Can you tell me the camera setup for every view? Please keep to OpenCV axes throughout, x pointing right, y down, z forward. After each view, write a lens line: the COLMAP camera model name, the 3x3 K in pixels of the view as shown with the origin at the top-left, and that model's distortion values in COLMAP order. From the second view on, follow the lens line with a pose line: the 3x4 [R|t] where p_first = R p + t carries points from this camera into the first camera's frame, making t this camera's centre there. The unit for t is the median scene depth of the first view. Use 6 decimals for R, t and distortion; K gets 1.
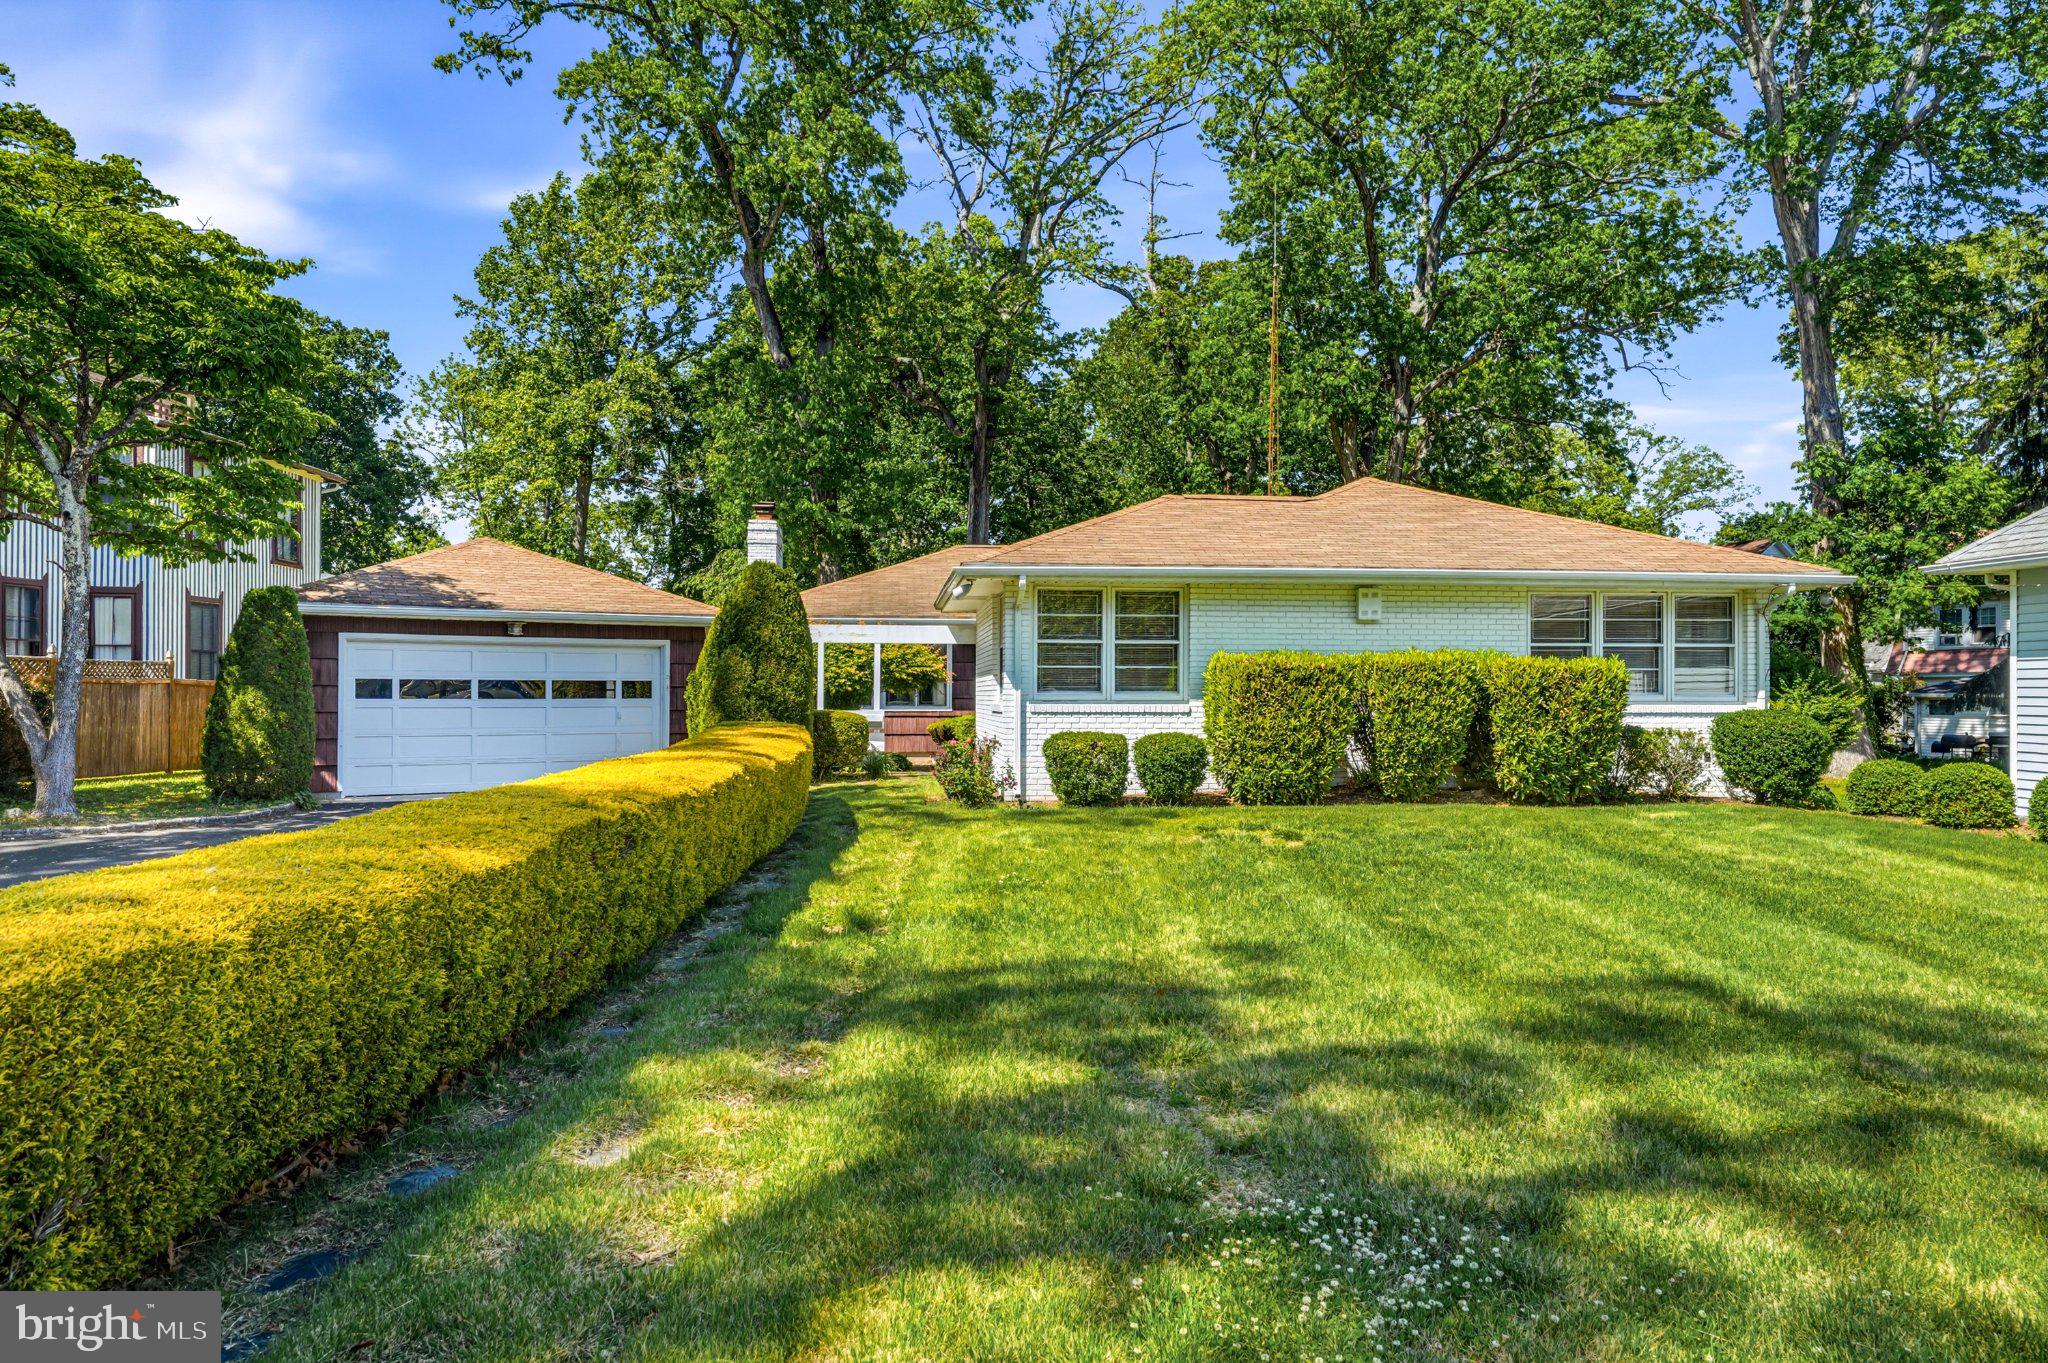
lens RADIAL K [[1196.4, 0, 1024.0], [0, 1196.4, 681.5], [0, 0, 1]] dist [0.000194, 0.000530]
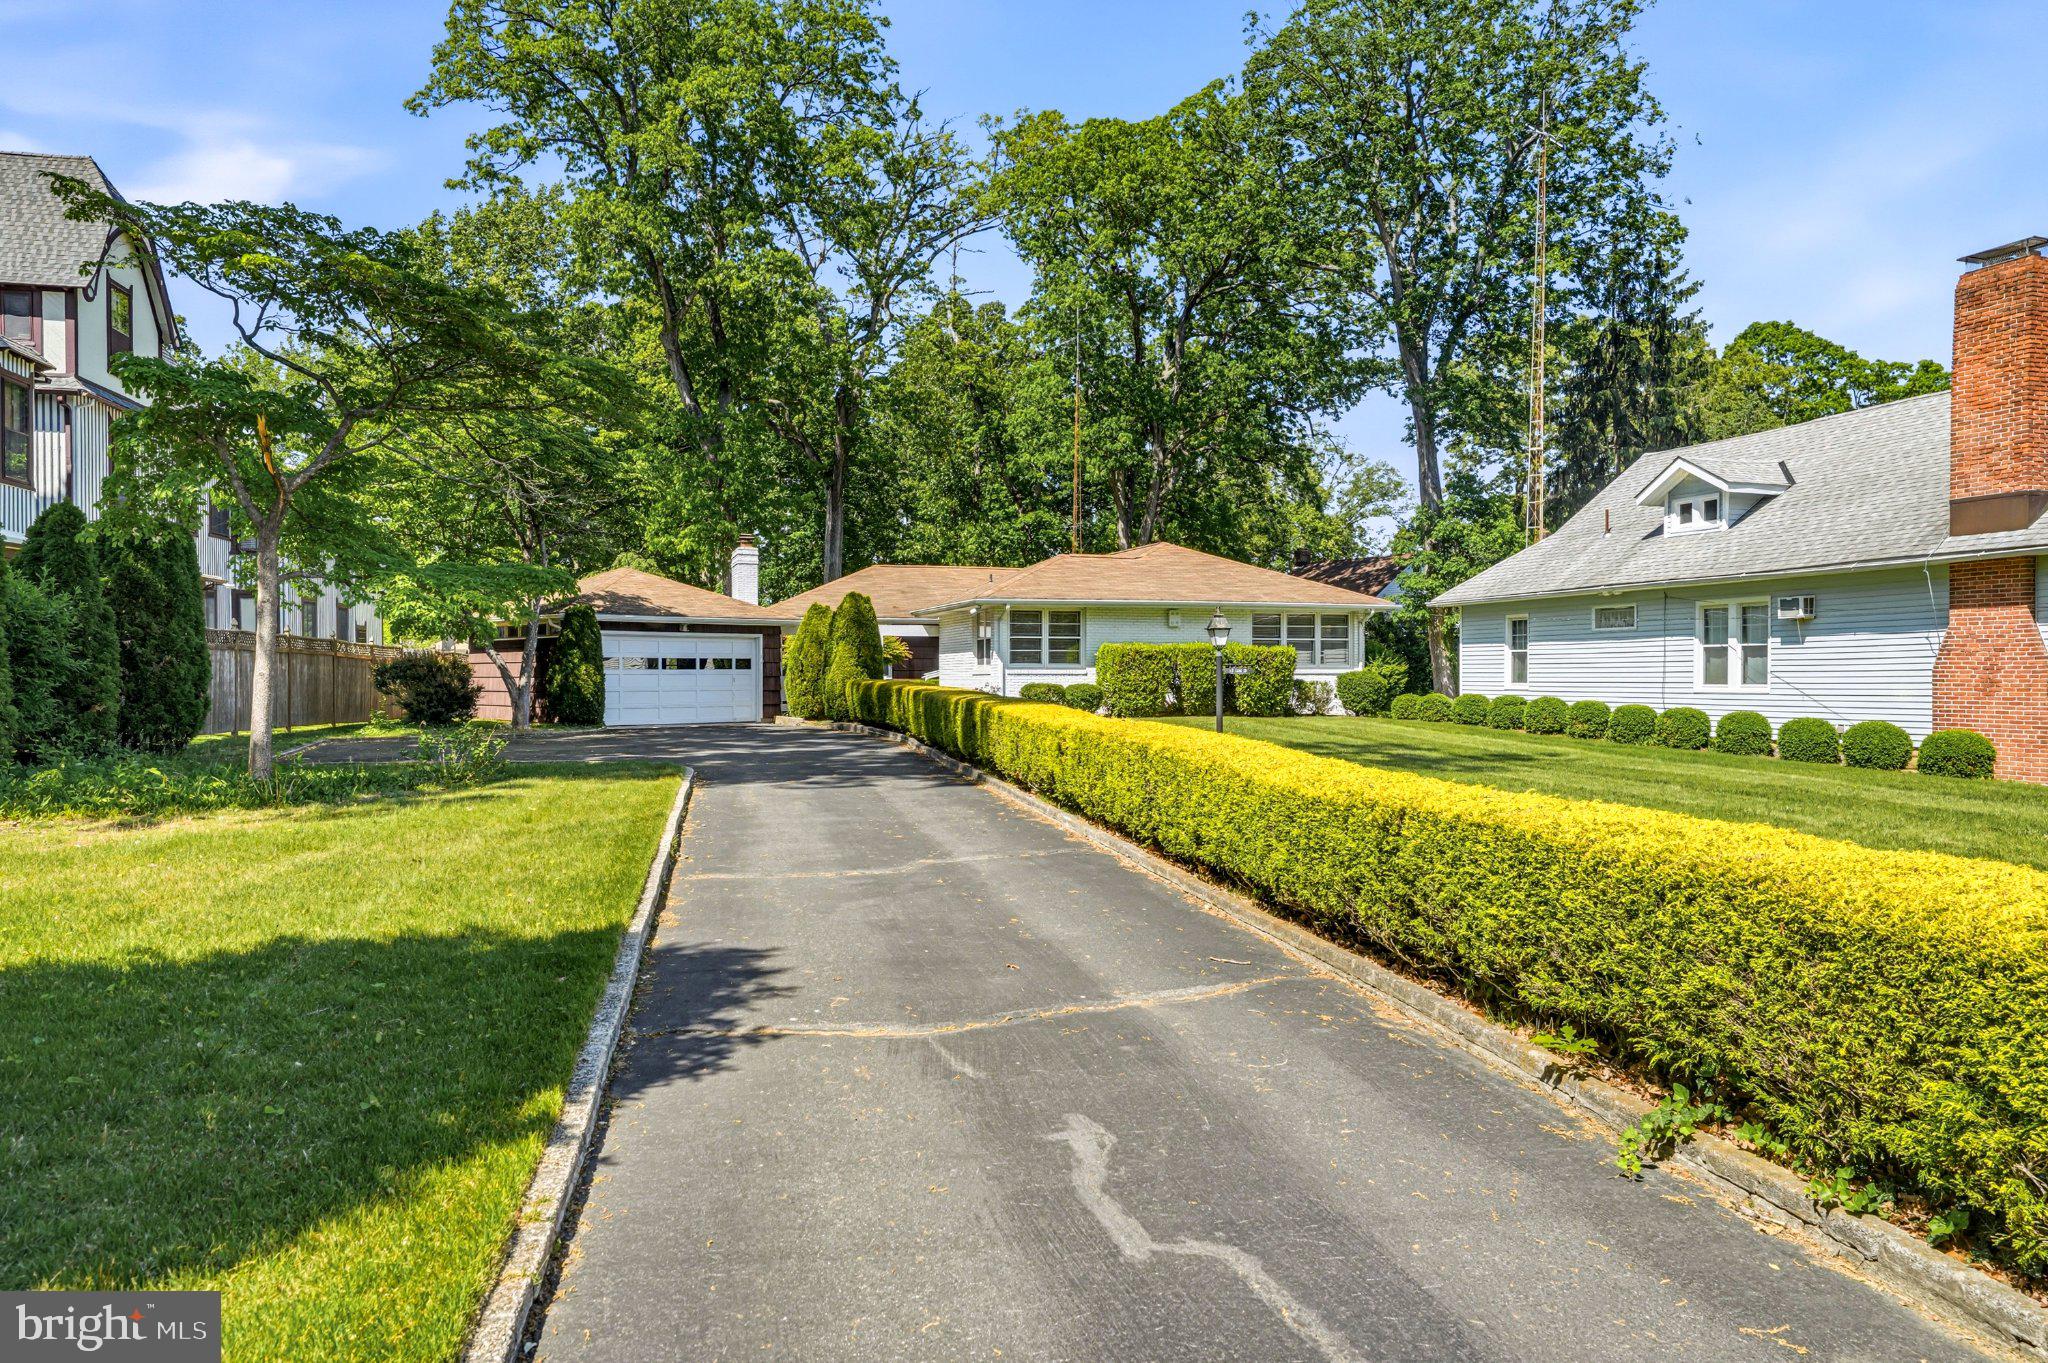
lens RADIAL K [[1193.0, 0, 993.5], [0, 1193.0, 671.8], [0, 0, 1]] dist [-0.052134, 0.093480]
pose [[0.981807, -0.004130, 0.189835, -0.359920], [0.002622, 0.999963, 0.008195, 0.005809], [-0.189862, -0.007549, 0.981782, -0.827184]]
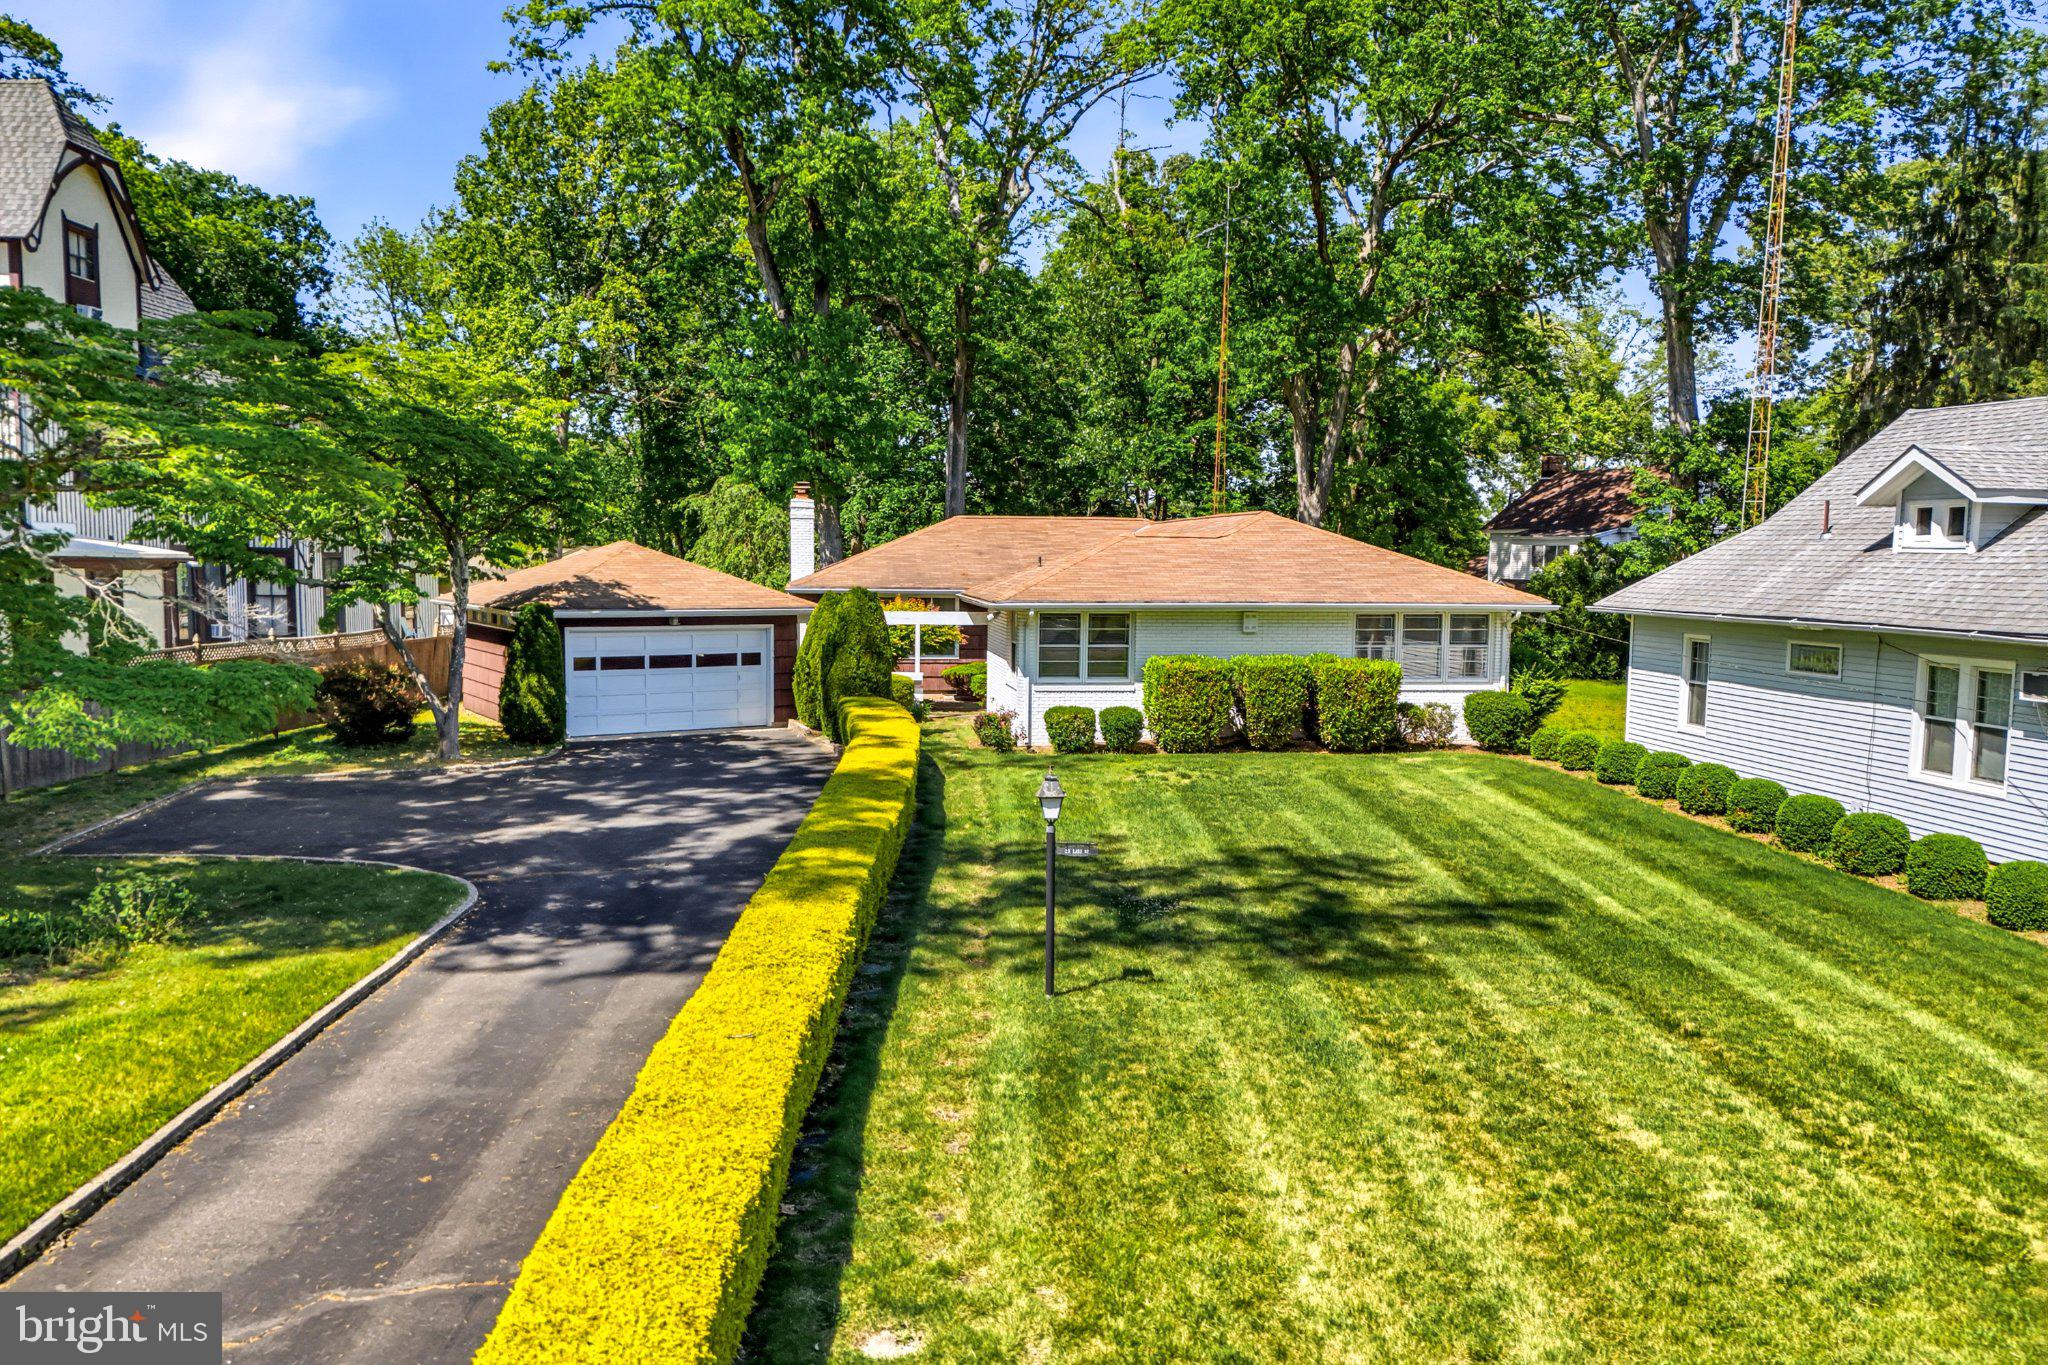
lens RADIAL K [[1336.5, 0, 1019.7], [0, 1336.5, 660.7], [0, 0, 1]] dist [0.017884, -0.001688]
pose [[0.999403, 0.005443, 0.034114, -0.071106], [-0.008270, 0.996490, 0.083305, -0.153976], [-0.033541, -0.083537, 0.995940, -0.721196]]
